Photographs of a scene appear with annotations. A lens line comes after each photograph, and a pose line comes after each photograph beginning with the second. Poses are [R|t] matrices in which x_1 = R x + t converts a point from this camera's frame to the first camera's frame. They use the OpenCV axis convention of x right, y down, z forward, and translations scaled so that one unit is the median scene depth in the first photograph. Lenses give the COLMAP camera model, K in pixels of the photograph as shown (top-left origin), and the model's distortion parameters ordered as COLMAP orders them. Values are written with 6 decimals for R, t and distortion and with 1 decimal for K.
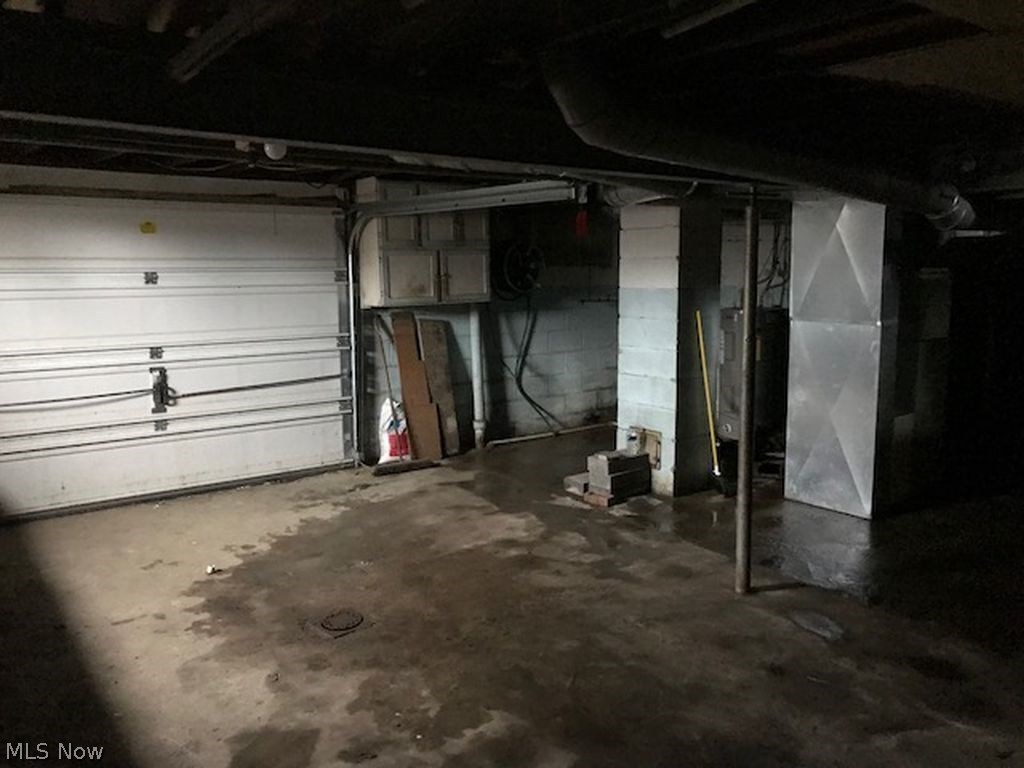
lens RADIAL K [[848.5, 0, 517.6], [0, 848.5, 382.7], [0, 0, 1]] dist [0.028689, -0.028684]
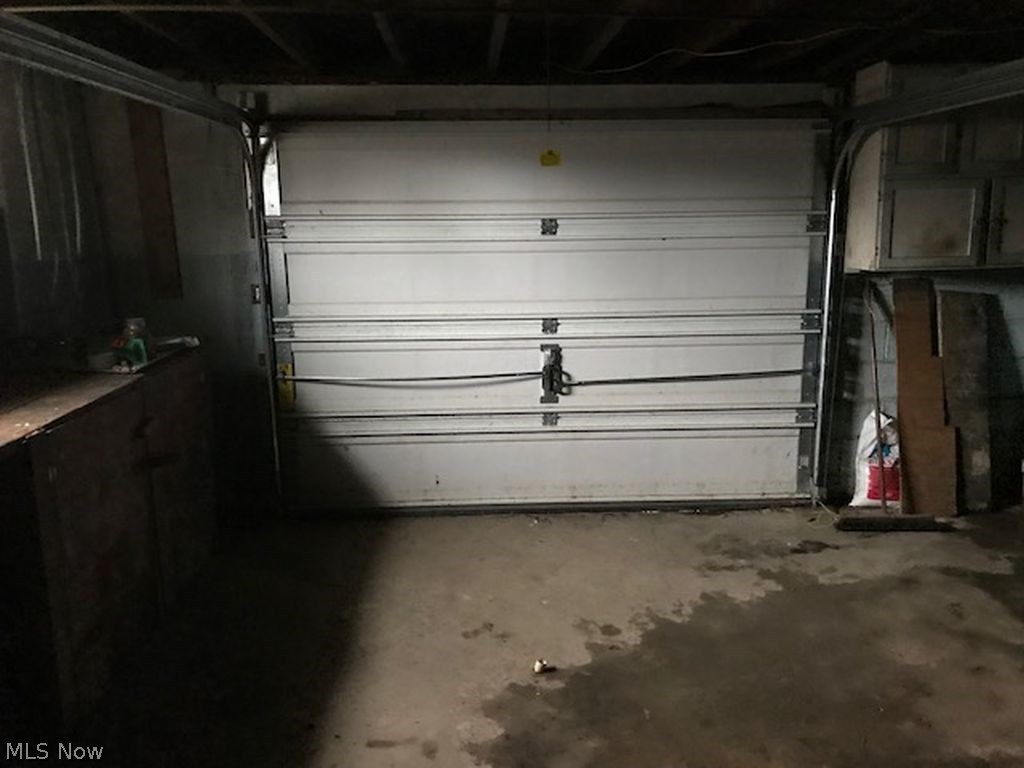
lens RADIAL K [[848.5, 0, 517.6], [0, 848.5, 382.7], [0, 0, 1]] dist [0.028689, -0.028684]
pose [[0.827578, 0.103671, -0.551694, -0.022400], [-0.069966, 0.994184, 0.081866, -0.042535], [0.556973, -0.029151, 0.830019, 0.338195]]
